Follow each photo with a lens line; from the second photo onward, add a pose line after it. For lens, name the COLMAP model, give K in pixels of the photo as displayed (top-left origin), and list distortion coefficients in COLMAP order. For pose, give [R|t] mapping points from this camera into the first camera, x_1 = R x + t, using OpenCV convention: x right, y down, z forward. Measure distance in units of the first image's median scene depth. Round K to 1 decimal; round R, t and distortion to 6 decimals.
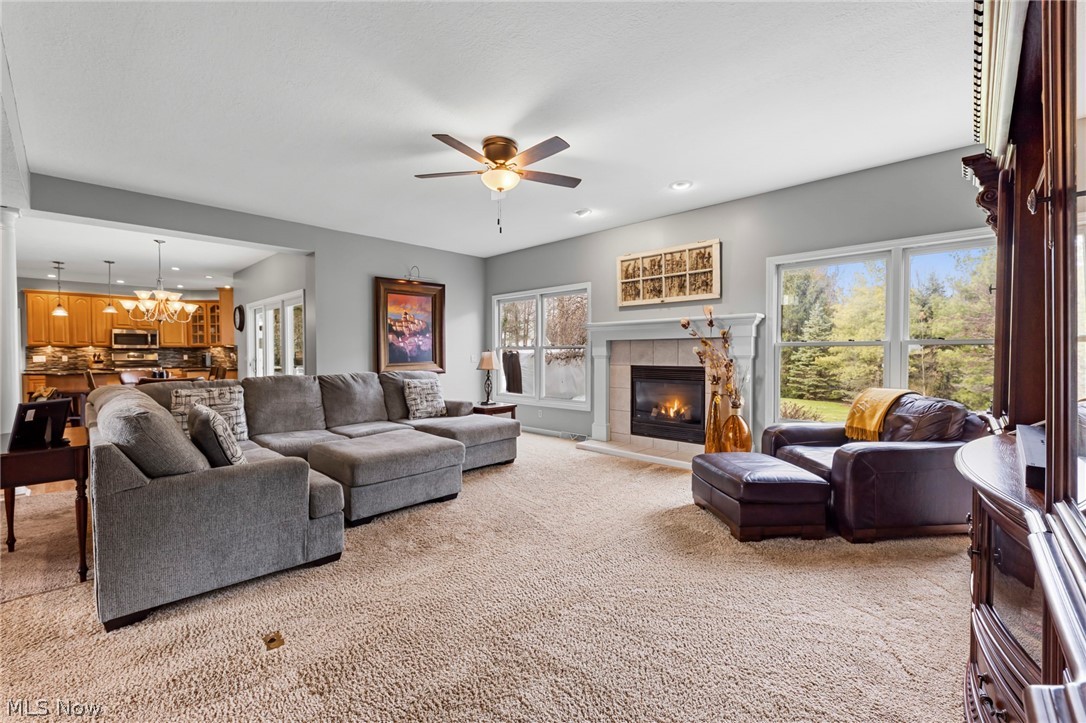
lens RADIAL K [[454.3, 0, 540.1], [0, 454.3, 357.5], [0, 0, 1]] dist [0.009583, -0.002224]
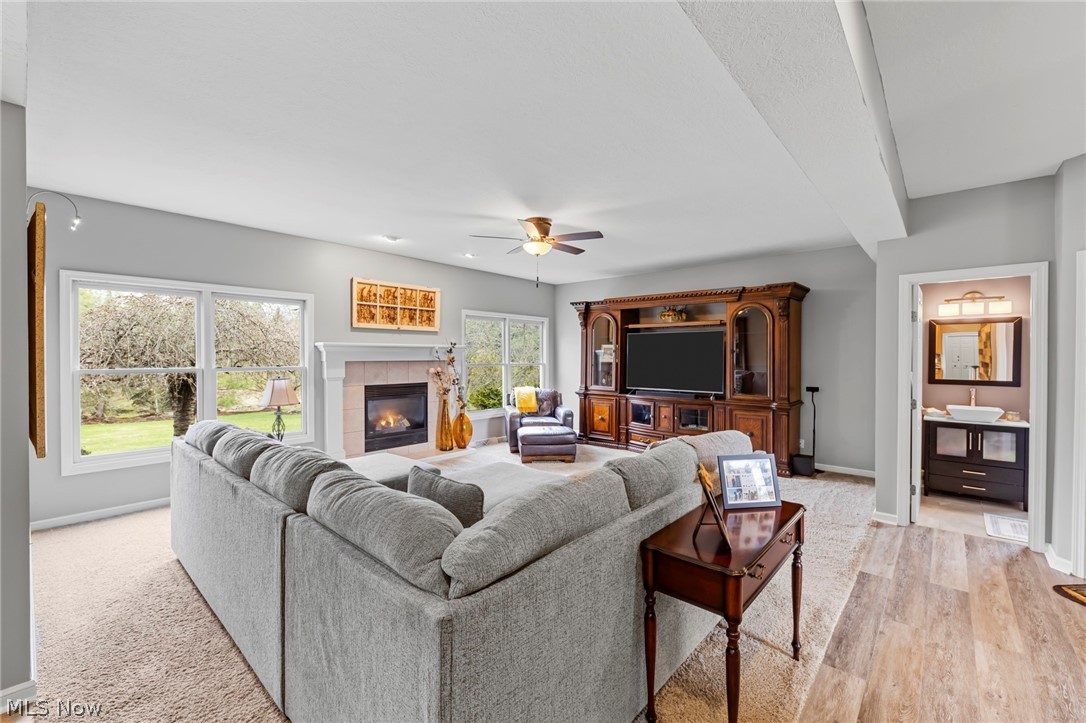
lens RADIAL K [[454.3, 0, 538.8], [0, 454.3, 358.1], [0, 0, 1]] dist [0.009583, -0.002224]
pose [[-0.032403, -0.001018, 0.999474, -0.866617], [0.008531, 0.999963, 0.001296, -0.043448], [-0.999438, 0.008569, -0.032393, 0.650968]]
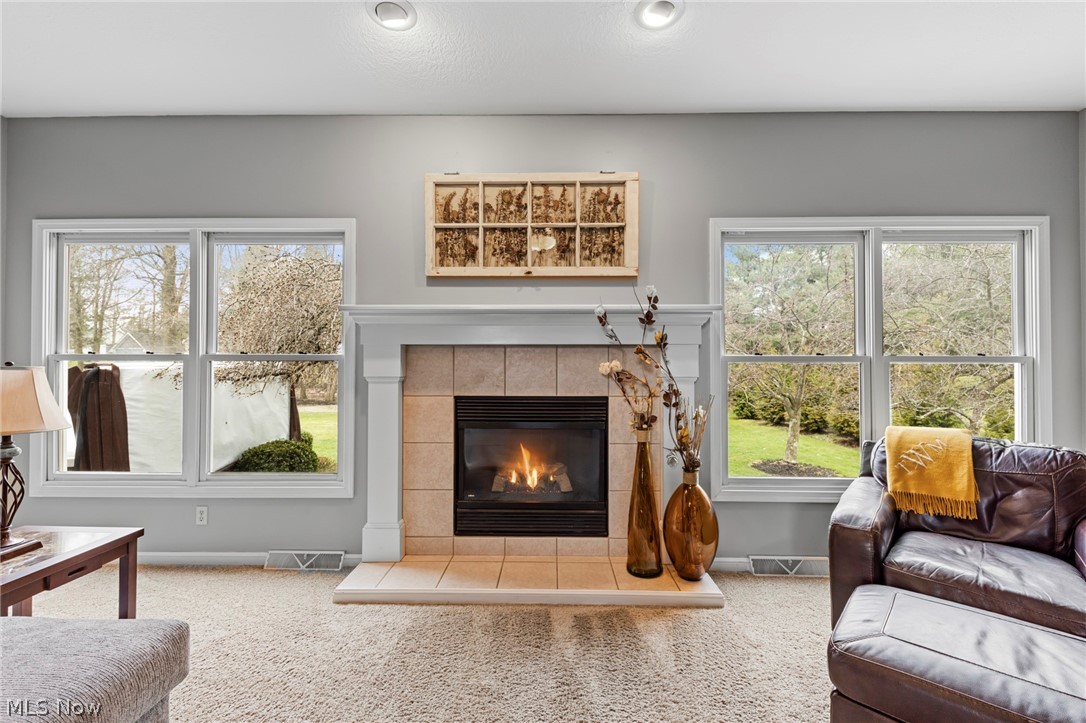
lens RADIAL K [[454.3, 0, 544.7], [0, 454.3, 359.1], [0, 0, 1]] dist [0.009583, -0.002224]
pose [[0.731597, 0.014318, 0.681587, -0.069804], [0.002842, 0.999707, -0.024051, -0.011002], [-0.681731, 0.019532, 0.731342, 0.579572]]
